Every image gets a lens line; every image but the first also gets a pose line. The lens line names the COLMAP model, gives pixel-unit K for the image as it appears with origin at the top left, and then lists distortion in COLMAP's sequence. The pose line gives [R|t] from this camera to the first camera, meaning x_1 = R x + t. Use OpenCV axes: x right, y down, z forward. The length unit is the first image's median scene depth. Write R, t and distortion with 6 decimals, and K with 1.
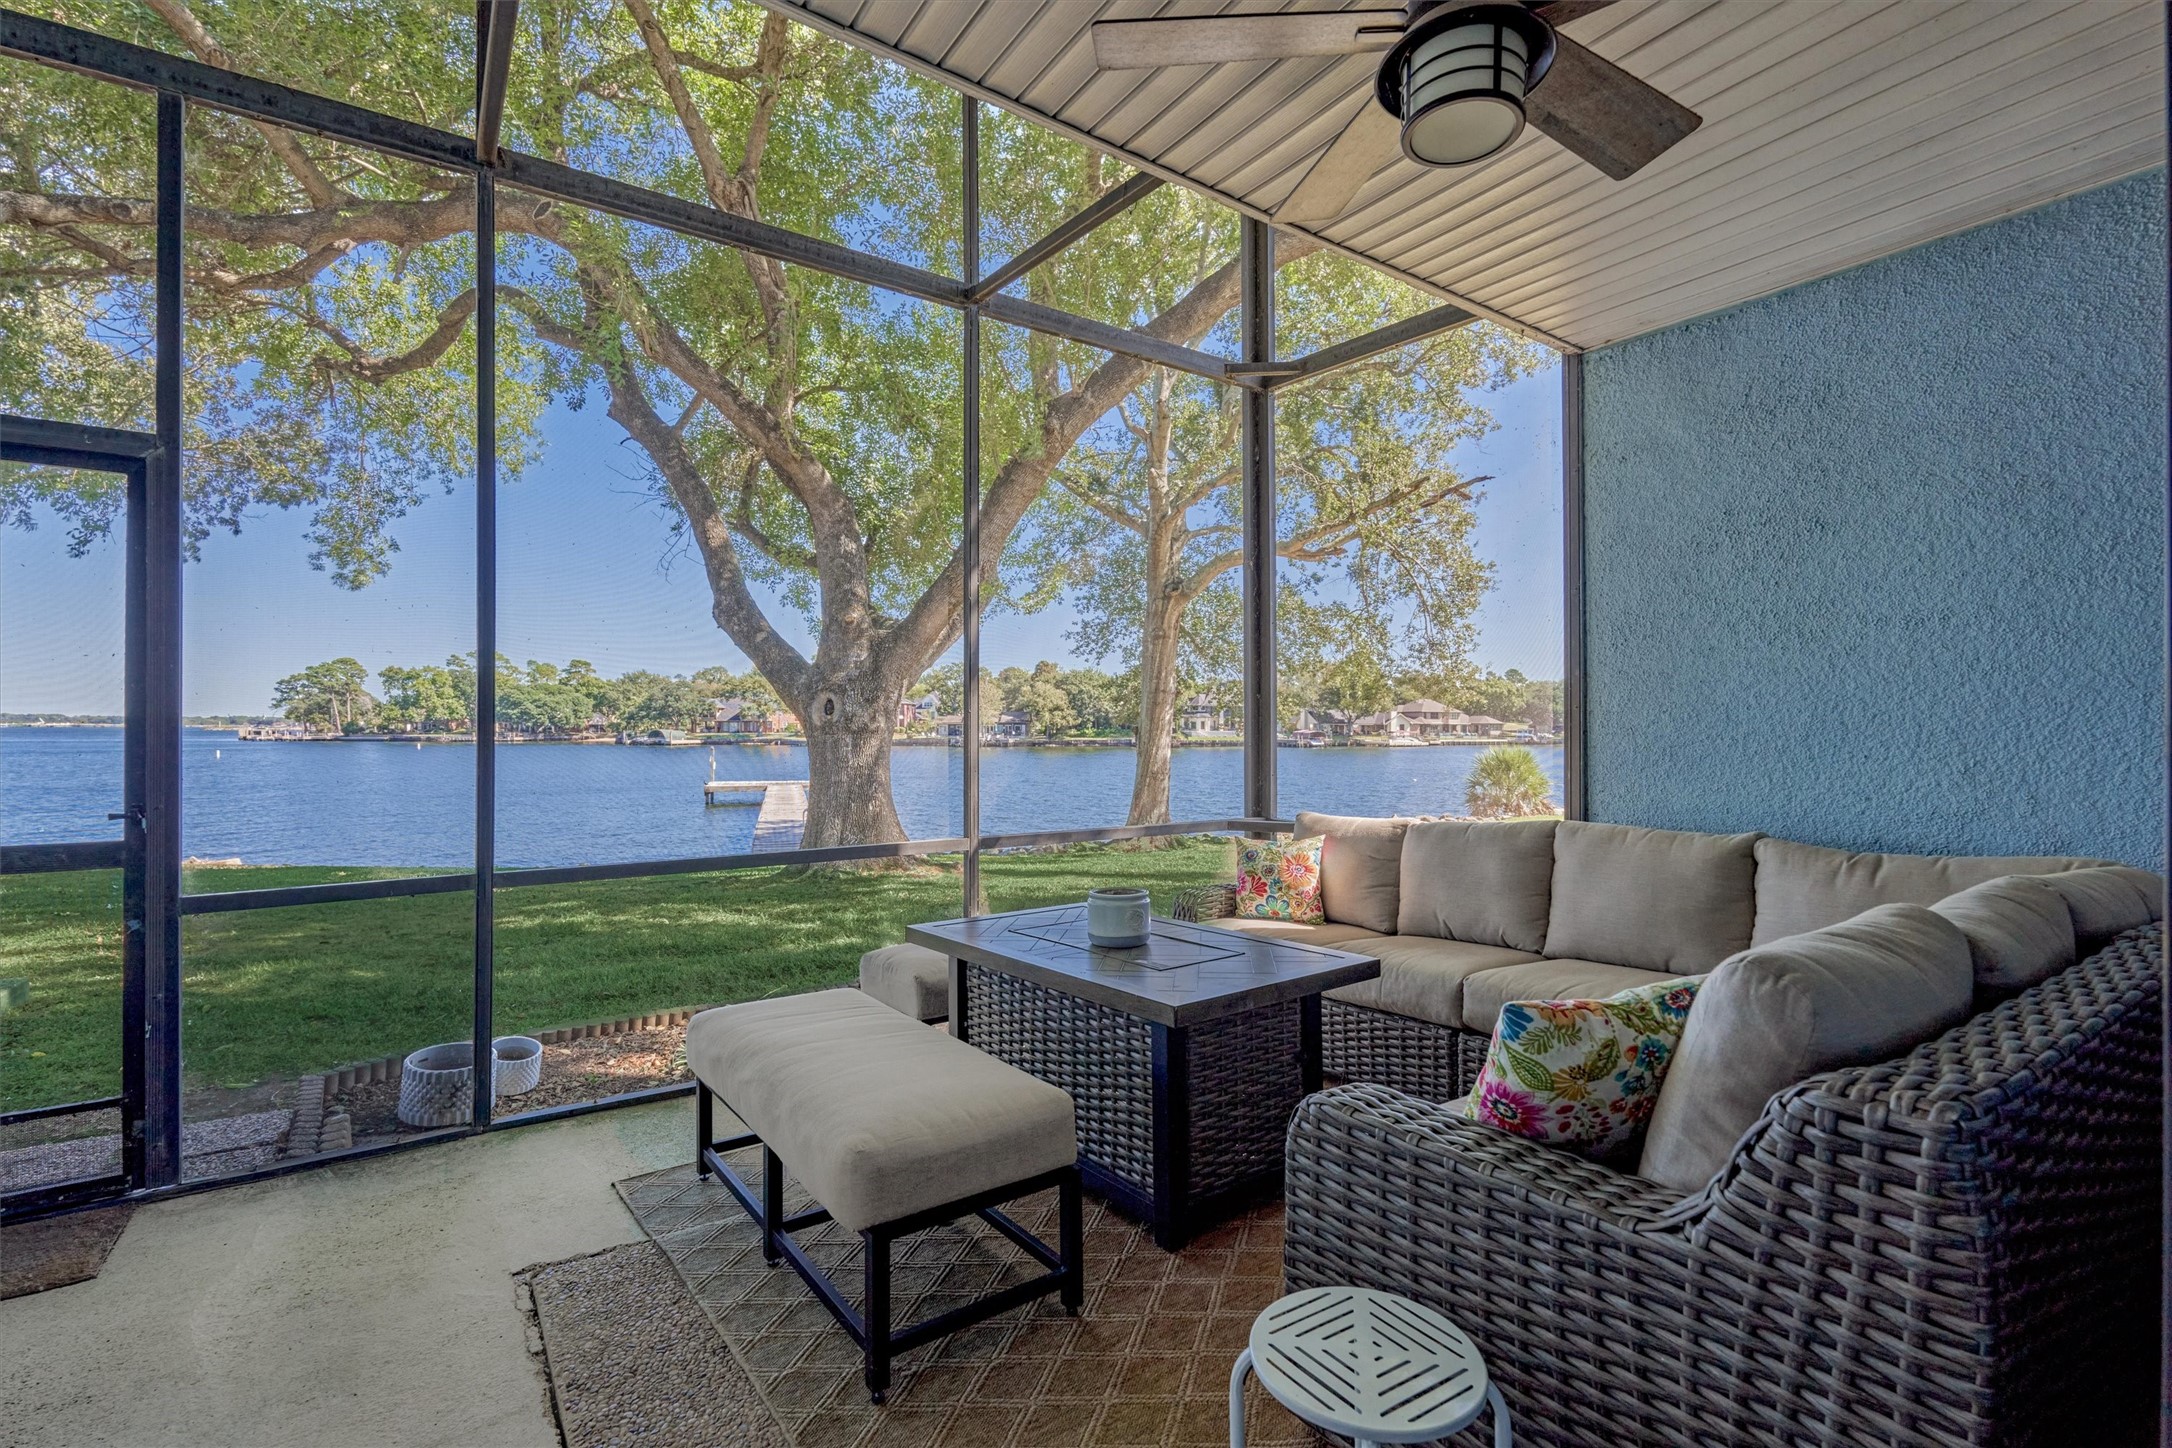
lens RADIAL K [[974.0, 0, 1081.6], [0, 974.0, 725.9], [0, 0, 1]] dist [-0.003910, -0.000040]
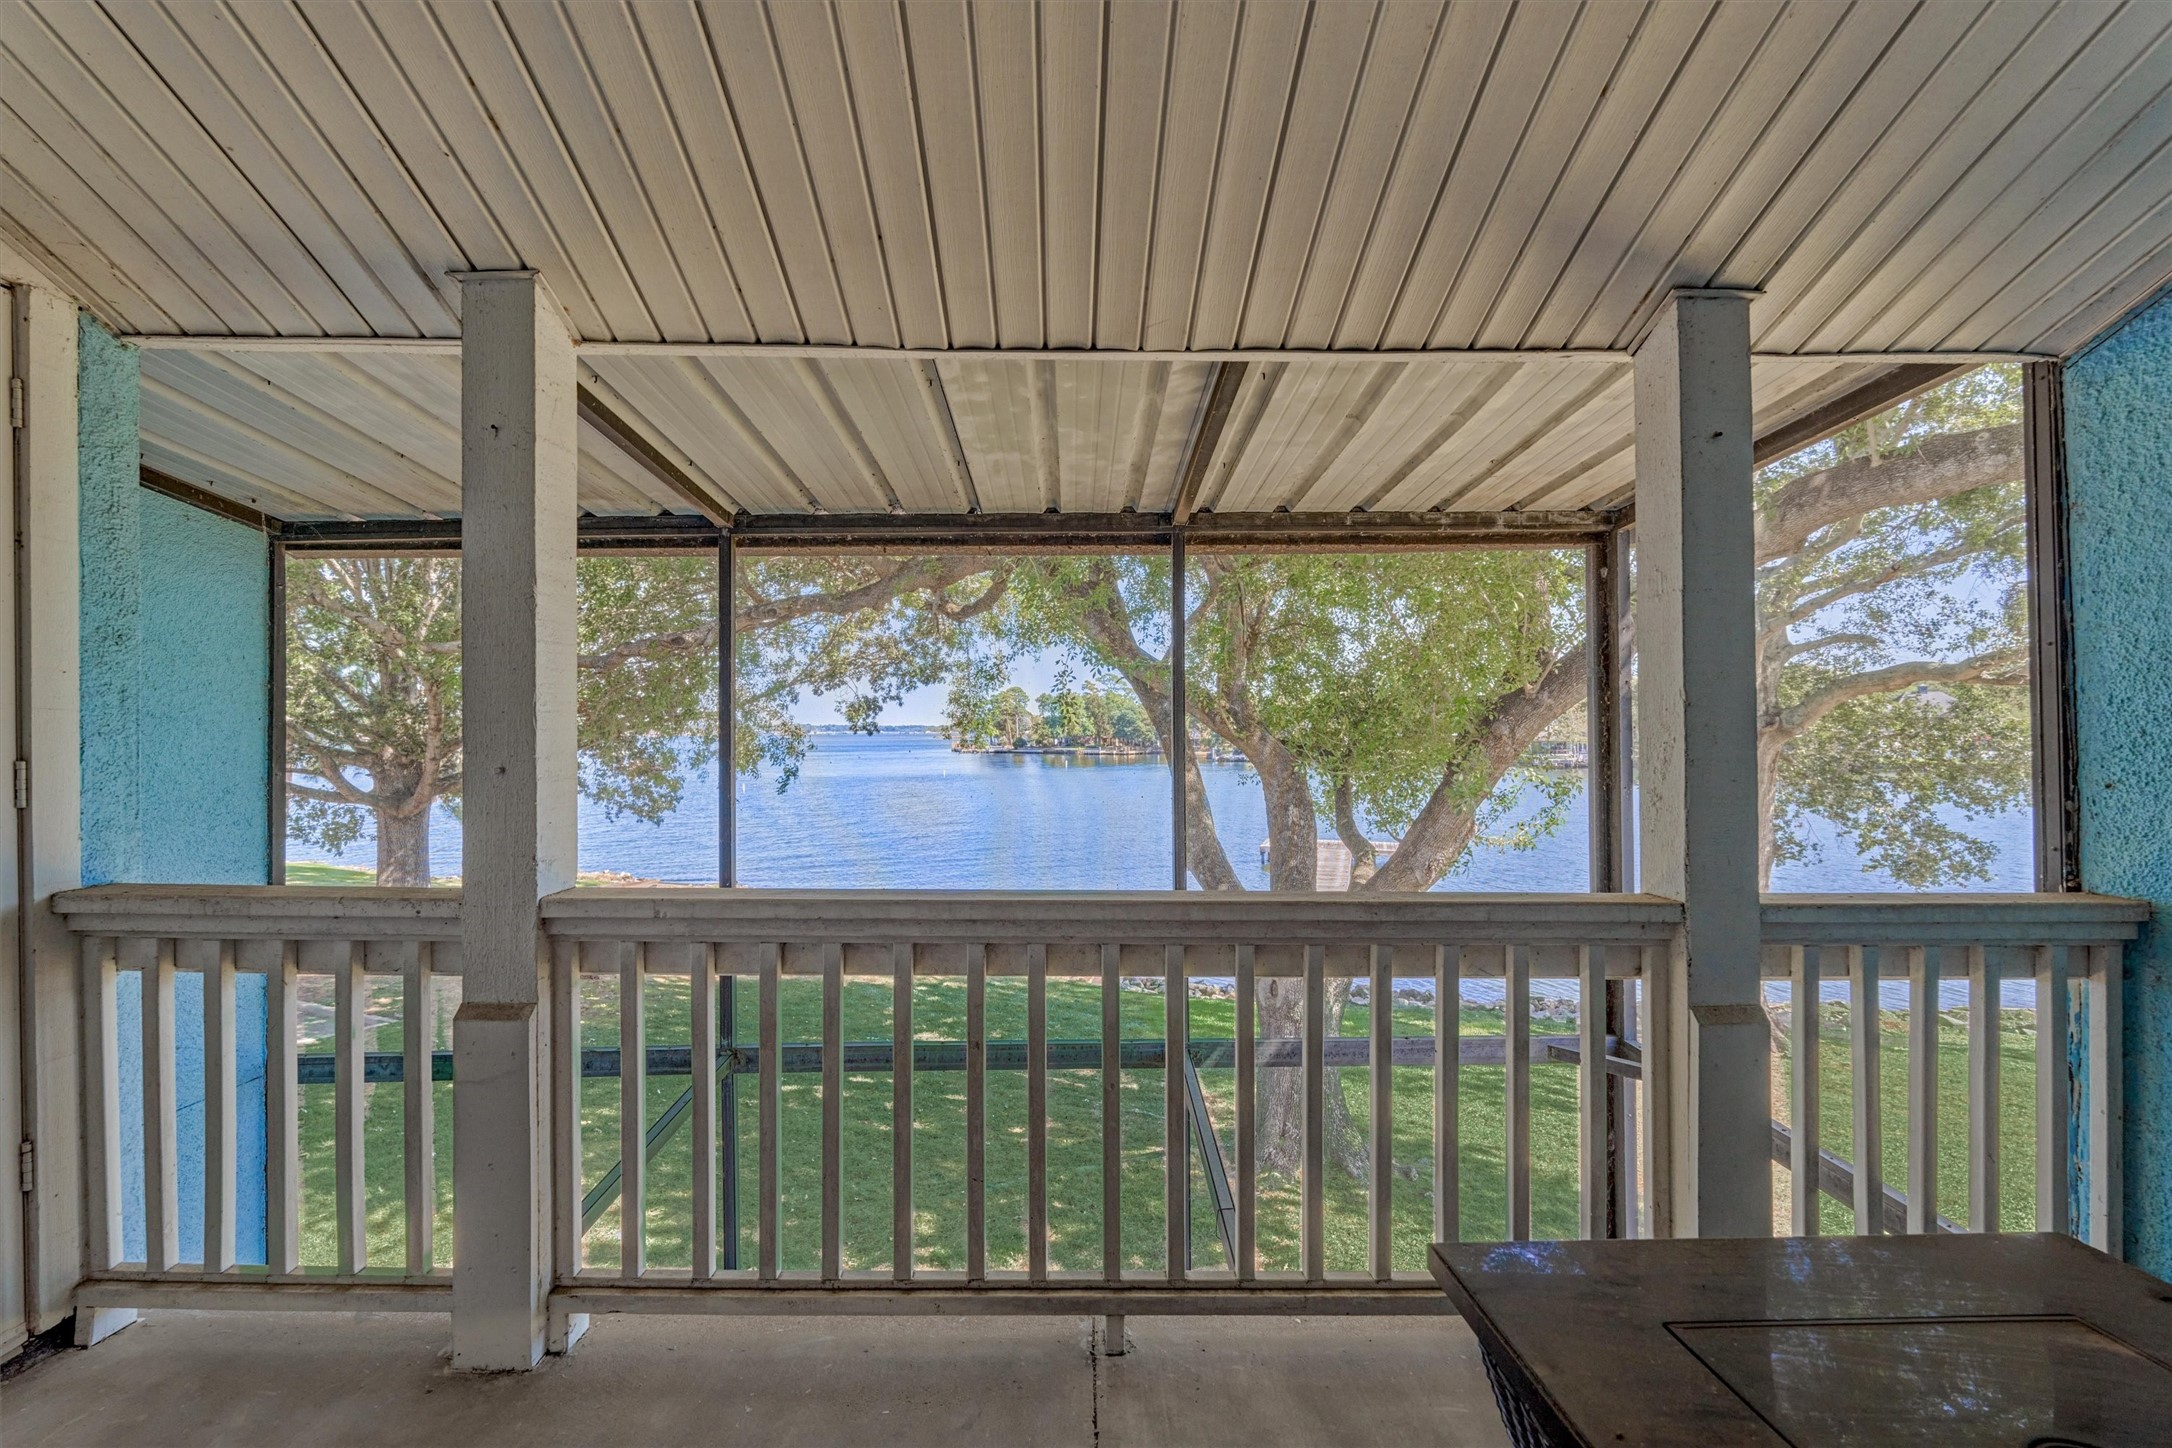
lens RADIAL K [[950.3, 0, 1078.4], [0, 950.3, 711.4], [0, 0, 1]] dist [-0.006612, 0.000223]
pose [[0.829801, -0.014410, -0.557873, 0.057500], [0.011129, 0.999895, -0.009274, -0.142483], [0.557948, 0.001488, 0.829875, 0.038884]]
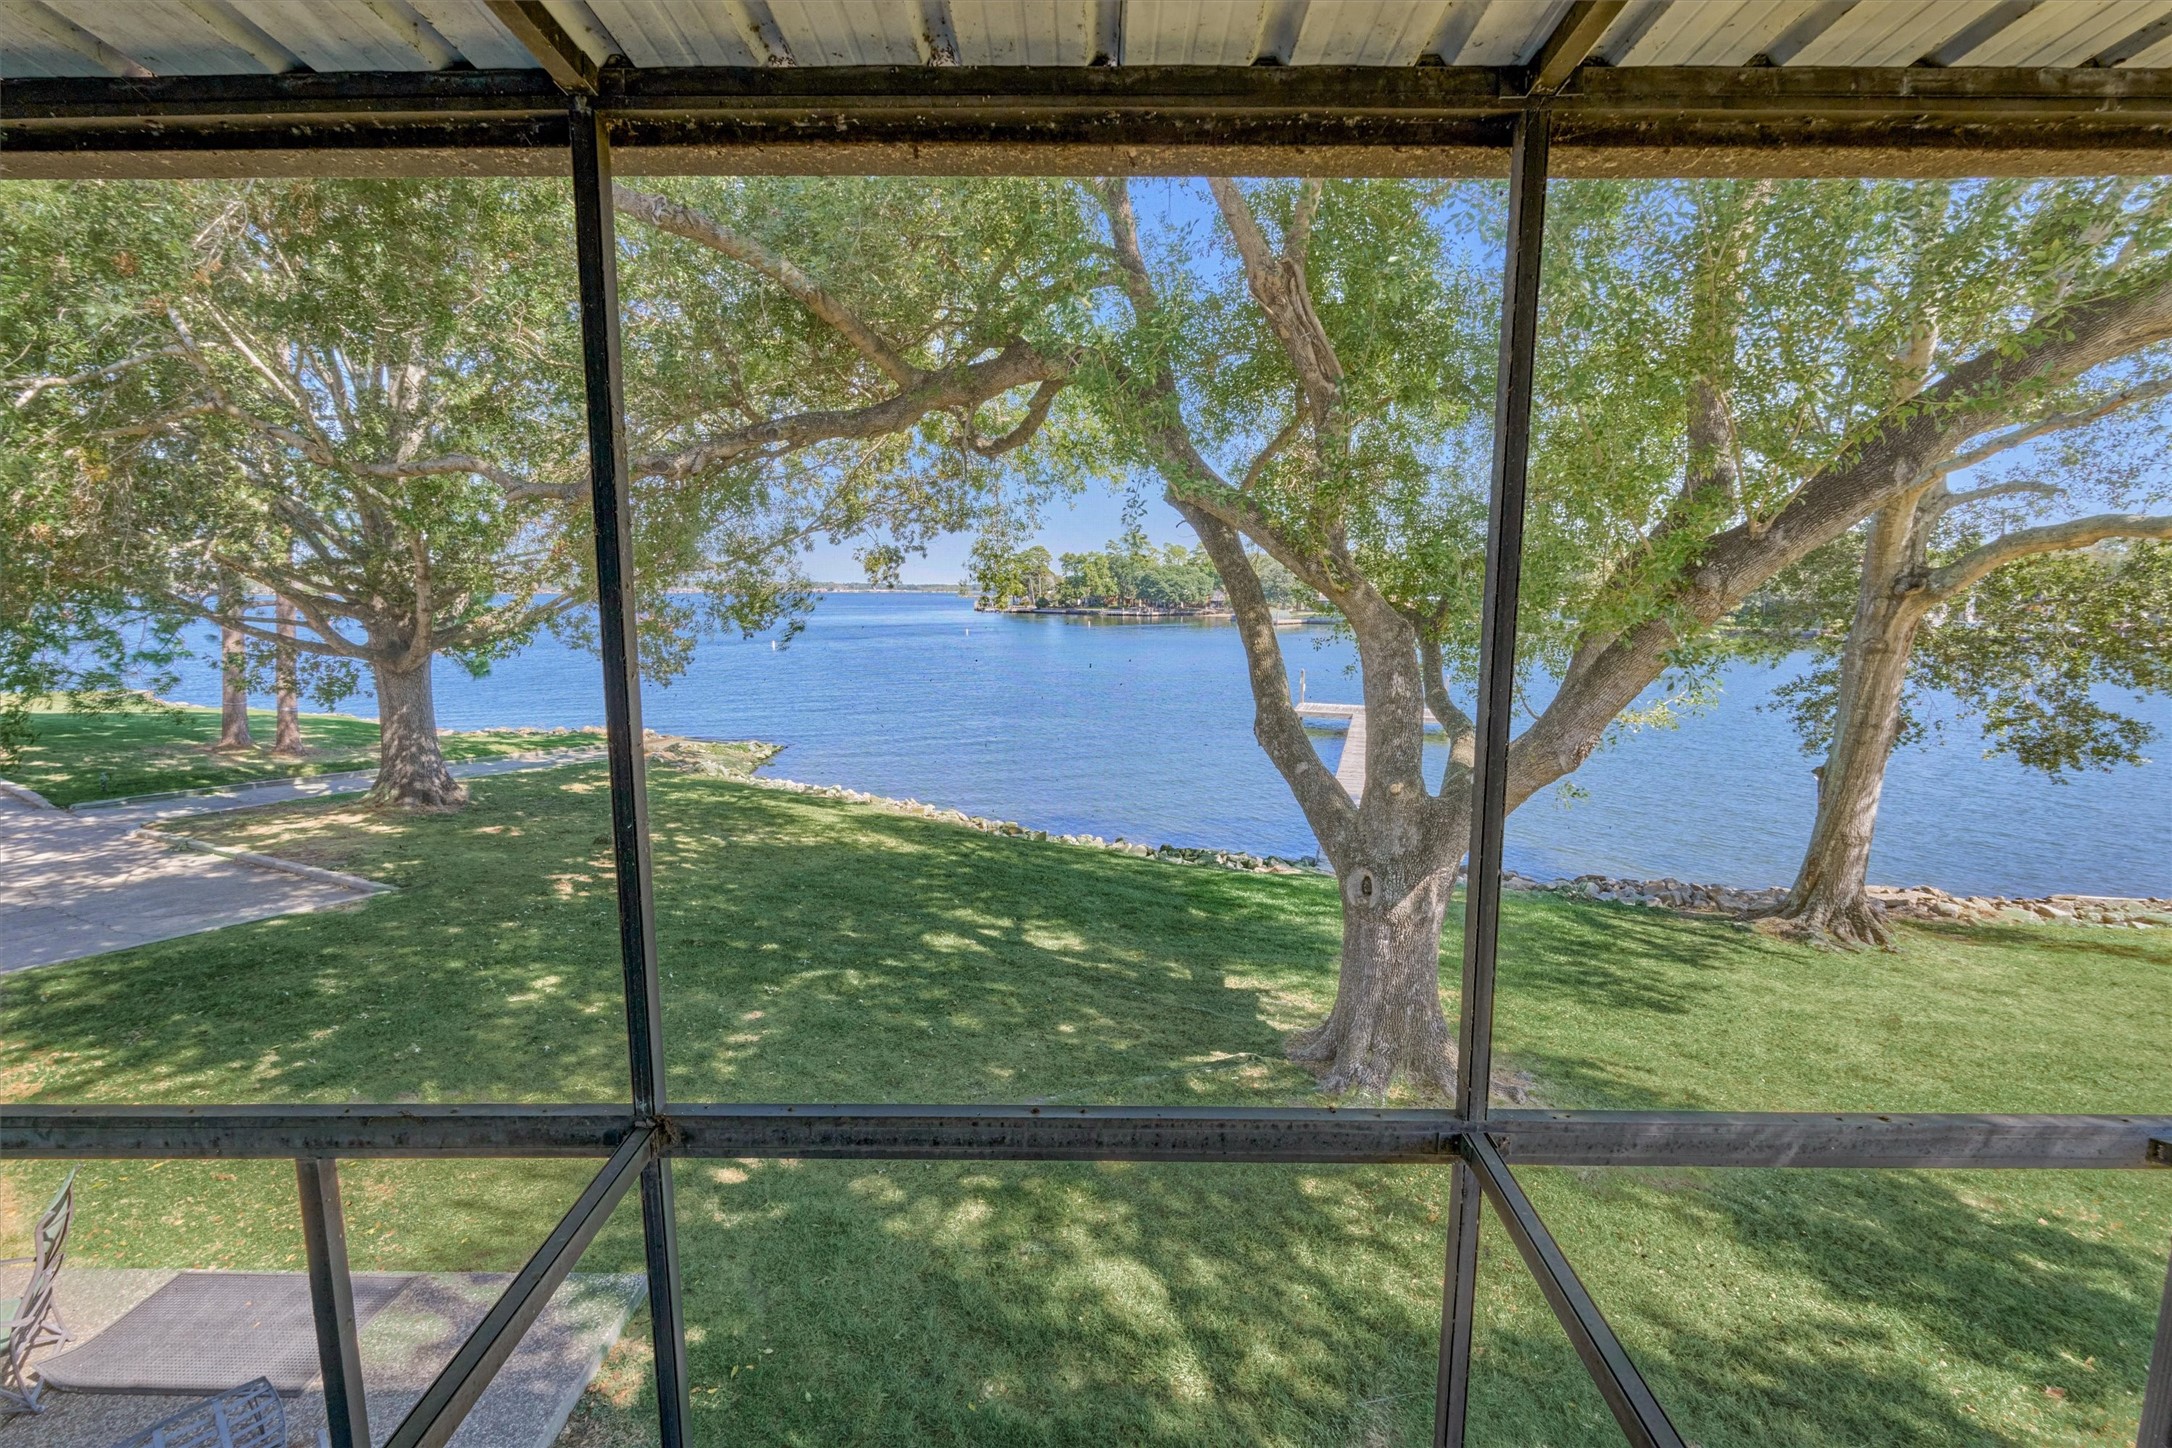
lens RADIAL K [[939.5, 0, 1079.1], [0, 939.5, 720.5], [0, 0, 1]] dist [-0.006244, 0.000300]
pose [[0.817929, 0.084016, -0.569151, -0.003885], [0.000475, 0.989181, 0.146702, -0.136743], [0.575319, -0.120262, 0.809040, 0.097173]]
